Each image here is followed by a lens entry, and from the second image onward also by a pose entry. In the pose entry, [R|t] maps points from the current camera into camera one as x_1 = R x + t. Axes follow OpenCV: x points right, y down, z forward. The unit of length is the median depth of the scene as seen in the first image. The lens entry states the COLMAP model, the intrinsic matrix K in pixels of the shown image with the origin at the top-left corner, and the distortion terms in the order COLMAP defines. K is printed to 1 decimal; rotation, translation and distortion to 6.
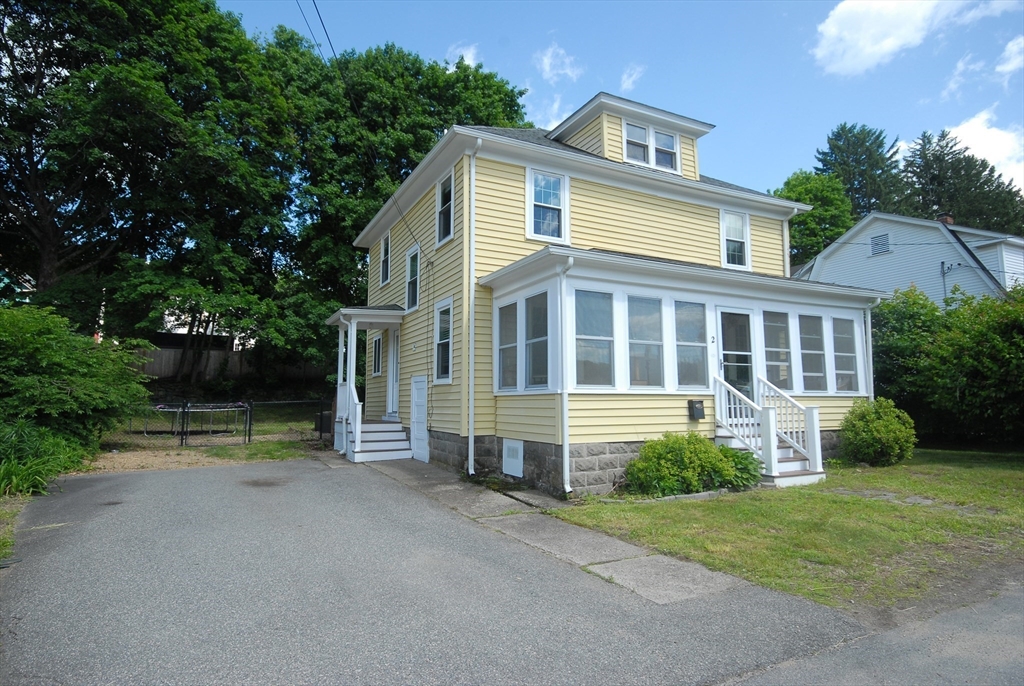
lens RADIAL K [[561.2, 0, 507.2], [0, 561.2, 342.6], [0, 0, 1]] dist [0.005495, 0.003262]
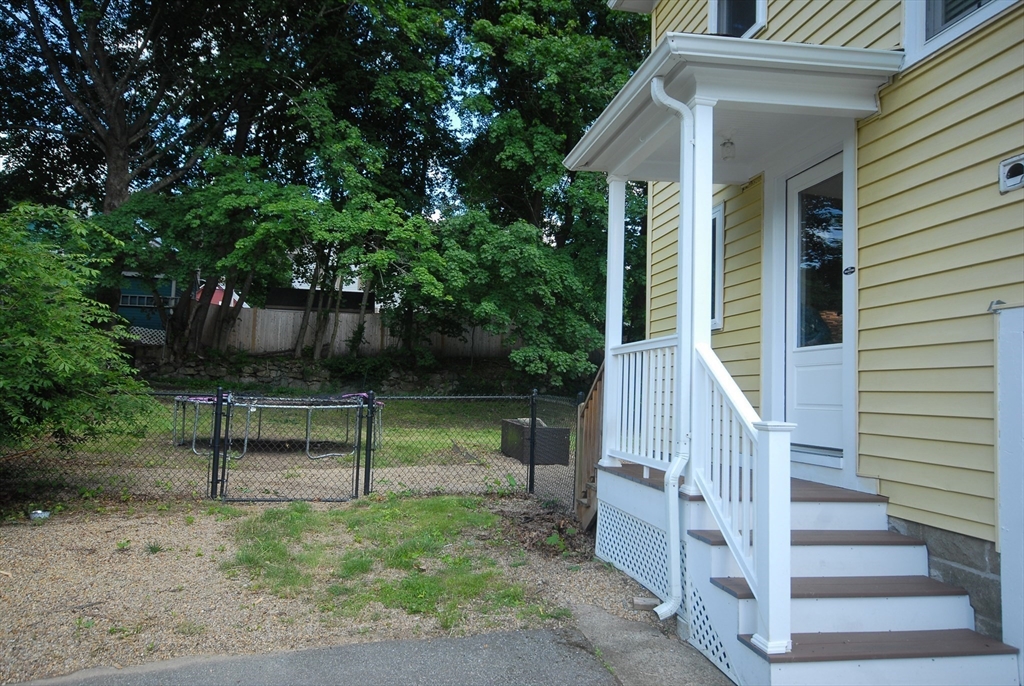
lens RADIAL K [[681.8, 0, 512.0], [0, 681.8, 343.0], [0, 0, 1]] dist [0.003115, 0.000943]
pose [[0.962865, 0.014226, -0.269609, -0.319941], [-0.006935, 0.999585, 0.027976, 0.077392], [0.269895, -0.025067, 0.962563, 0.788130]]
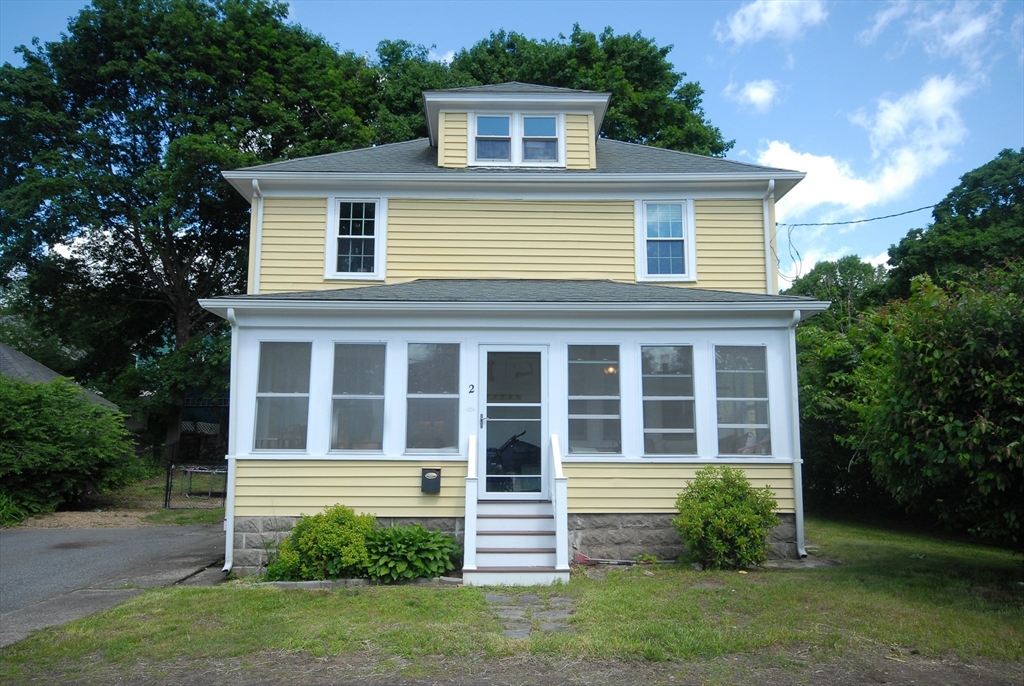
lens RADIAL K [[746.1, 0, 512.0], [0, 746.1, 343.0], [0, 0, 1]] dist [-0.001548, -0.000282]
pose [[0.895819, -0.064280, -0.439745, 0.769703], [0.041651, 0.997273, -0.060928, -0.002895], [0.442462, 0.036265, 0.896054, 0.089637]]
